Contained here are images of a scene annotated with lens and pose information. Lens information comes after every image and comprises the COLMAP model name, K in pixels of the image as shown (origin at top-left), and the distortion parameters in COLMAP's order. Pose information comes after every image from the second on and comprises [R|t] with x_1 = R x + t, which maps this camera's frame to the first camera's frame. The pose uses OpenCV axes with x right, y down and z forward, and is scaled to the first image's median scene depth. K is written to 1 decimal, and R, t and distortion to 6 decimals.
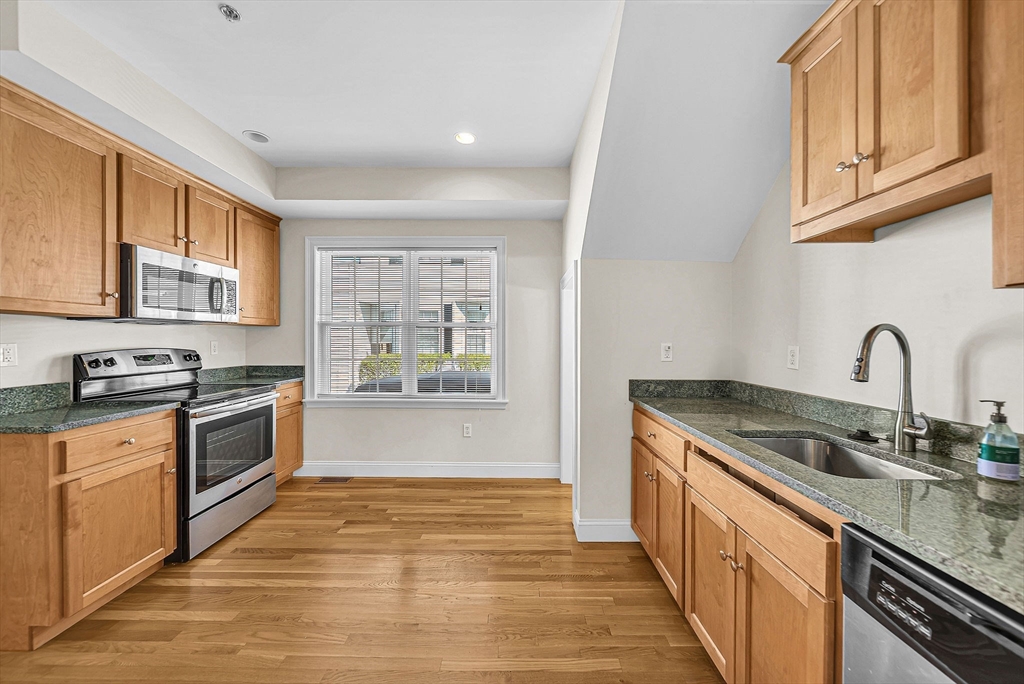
lens RADIAL K [[364.3, 0, 516.6], [0, 364.3, 343.0], [0, 0, 1]] dist [-0.000616, -0.000117]
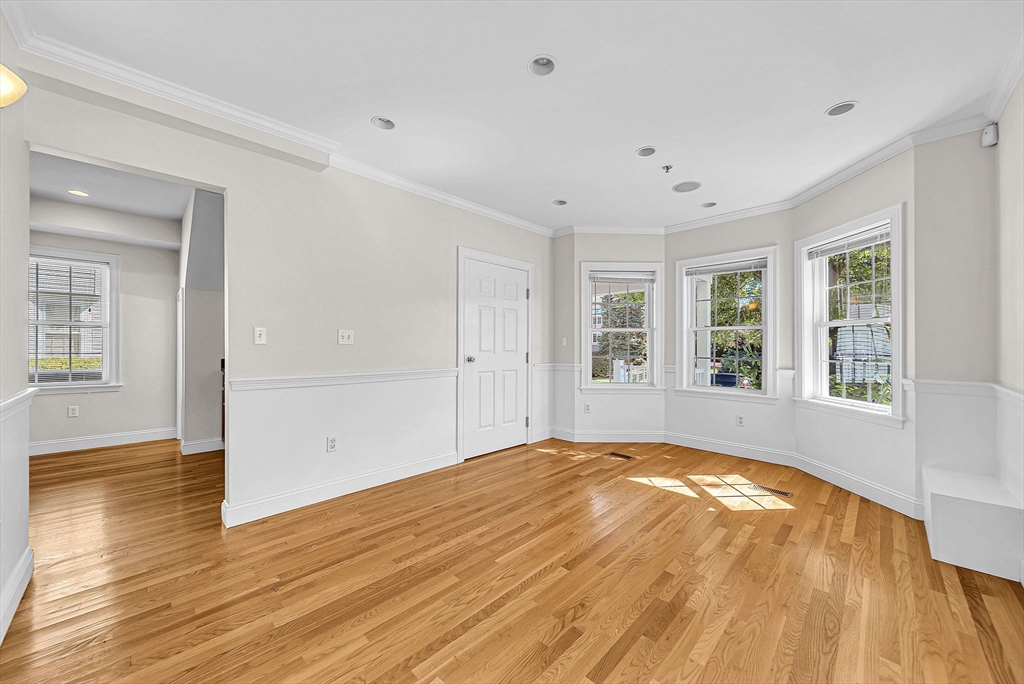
lens RADIAL K [[364.3, 0, 516.6], [0, 364.3, 343.0], [0, 0, 1]] dist [-0.000616, -0.000117]
pose [[0.705579, -0.000869, 0.708630, 0.083198], [0.007204, 0.999956, -0.005947, 0.051274], [-0.708594, 0.009302, 0.705555, -1.571269]]
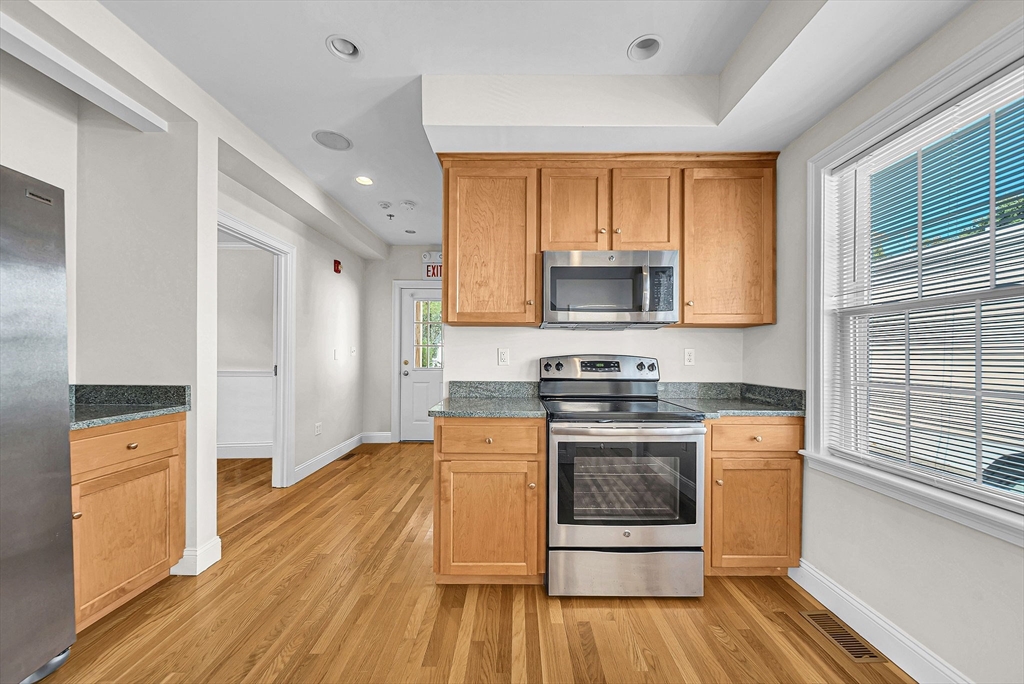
lens RADIAL K [[370.0, 0, 514.8], [0, 370.0, 353.7], [0, 0, 1]] dist [-0.000396, -0.000042]
pose [[-0.007021, -0.004756, -0.999964, -0.010949], [-0.015156, 0.999874, -0.004649, 0.021237], [0.999860, 0.015123, -0.007093, 0.806108]]
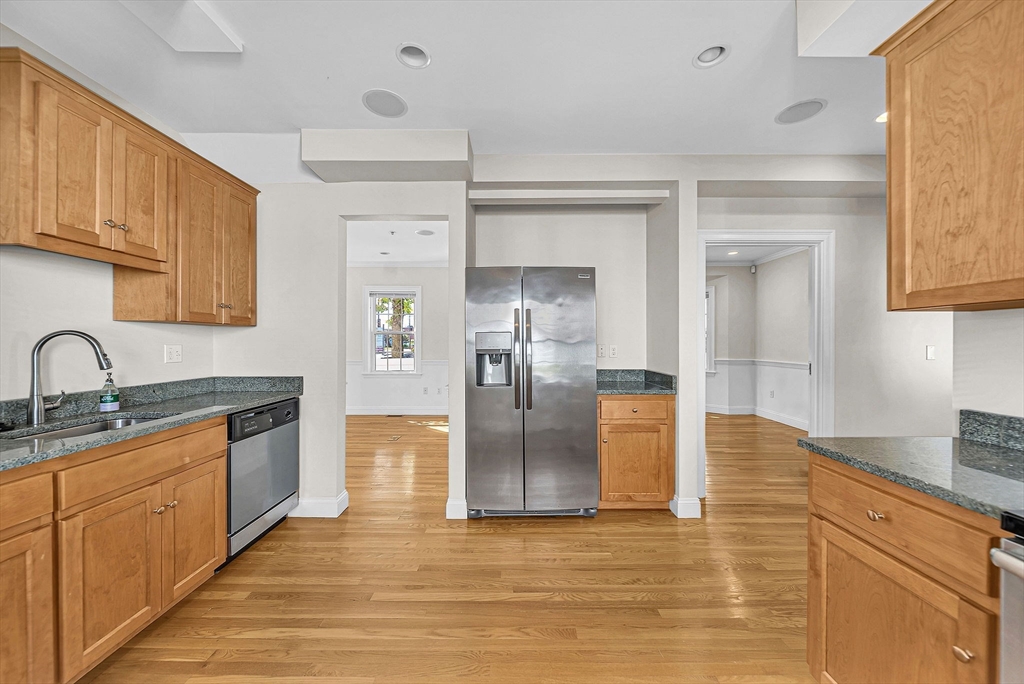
lens RADIAL K [[364.3, 0, 516.6], [0, 364.3, 343.0], [0, 0, 1]] dist [-0.000616, -0.000117]
pose [[-0.999982, -0.003787, -0.004683, -0.351040], [-0.003844, 0.999919, 0.012095, -0.013875], [0.004637, 0.012112, -0.999916, 1.191182]]
